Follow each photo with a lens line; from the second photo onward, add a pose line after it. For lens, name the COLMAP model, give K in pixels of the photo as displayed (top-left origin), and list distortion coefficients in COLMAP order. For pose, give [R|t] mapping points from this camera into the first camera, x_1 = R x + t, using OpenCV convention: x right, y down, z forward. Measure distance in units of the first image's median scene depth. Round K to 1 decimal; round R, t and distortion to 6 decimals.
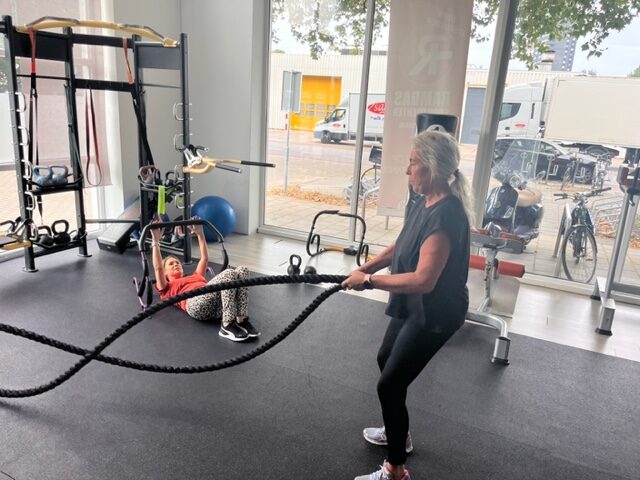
lens RADIAL K [[480.9, 0, 319.6], [0, 480.9, 242.4], [0, 0, 1]] dist [-0.012678, -0.004837]
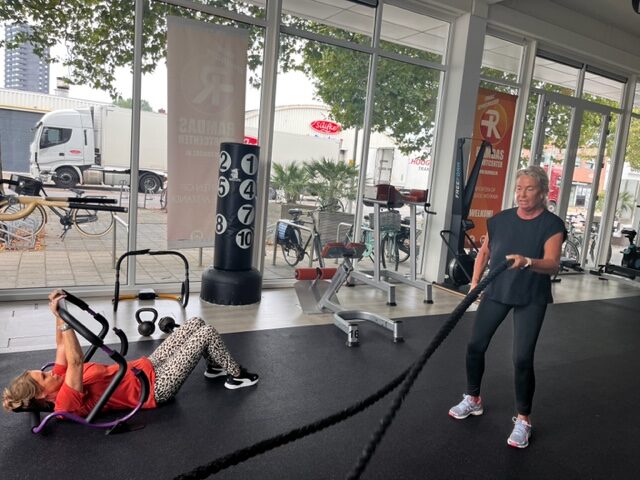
lens RADIAL K [[480.9, 0, 320.1], [0, 480.9, 238.8], [0, 0, 1]] dist [-0.012678, -0.004837]
pose [[0.570689, -0.115837, 0.812955, -0.498114], [0.164934, 0.985995, 0.024710, -0.056738], [-0.804432, 0.119982, 0.581802, 0.258735]]
